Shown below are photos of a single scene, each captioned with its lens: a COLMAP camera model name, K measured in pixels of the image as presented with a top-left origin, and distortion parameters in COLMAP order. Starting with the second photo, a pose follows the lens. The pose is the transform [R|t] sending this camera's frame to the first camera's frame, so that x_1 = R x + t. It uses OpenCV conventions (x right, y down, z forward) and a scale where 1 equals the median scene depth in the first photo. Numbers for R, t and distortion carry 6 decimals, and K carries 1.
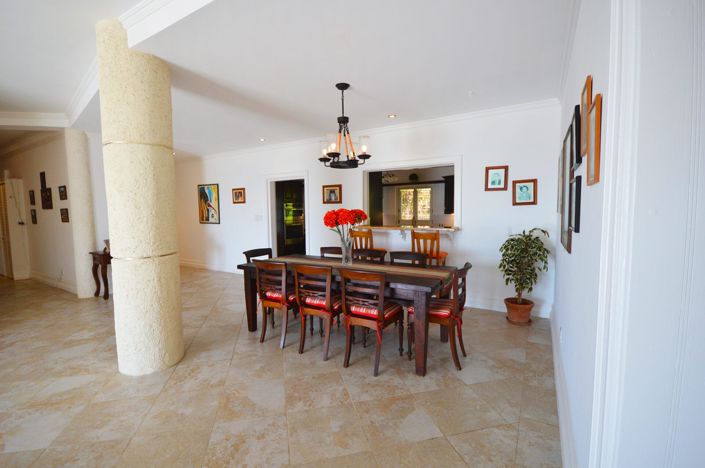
lens RADIAL K [[310.4, 0, 345.9], [0, 310.4, 236.9], [0, 0, 1]] dist [0.015781, -0.017124]
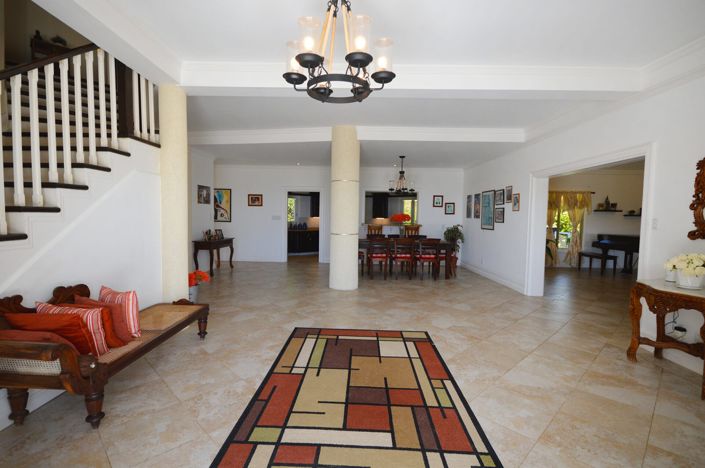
lens RADIAL K [[333.9, 0, 352.5], [0, 333.9, 234.0], [0, 0, 1]] dist [0.001407, 0.000109]
pose [[0.856677, -0.001031, 0.515852, -1.255309], [0.016322, 0.999551, -0.025108, 0.084364], [-0.515595, 0.029929, 0.856310, -0.657687]]
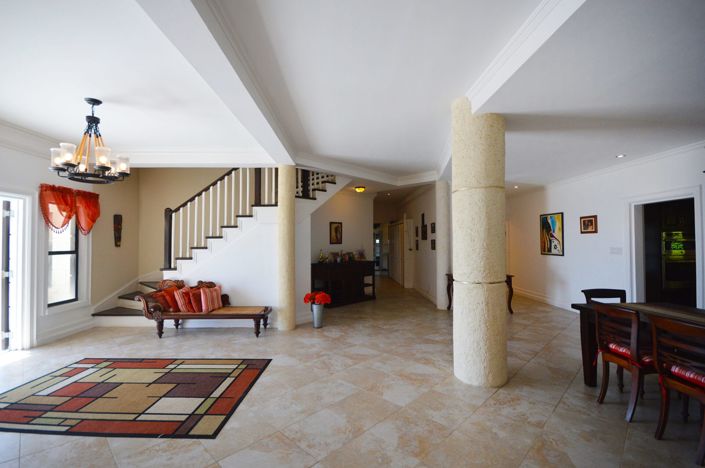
lens RADIAL K [[310.4, 0, 345.9], [0, 310.4, 236.9], [0, 0, 1]] dist [0.015781, -0.017124]
pose [[0.519263, -0.008411, -0.854573, 0.080705], [-0.071040, 0.996066, -0.052969, -0.007434], [0.851657, 0.088213, 0.516623, -0.032541]]
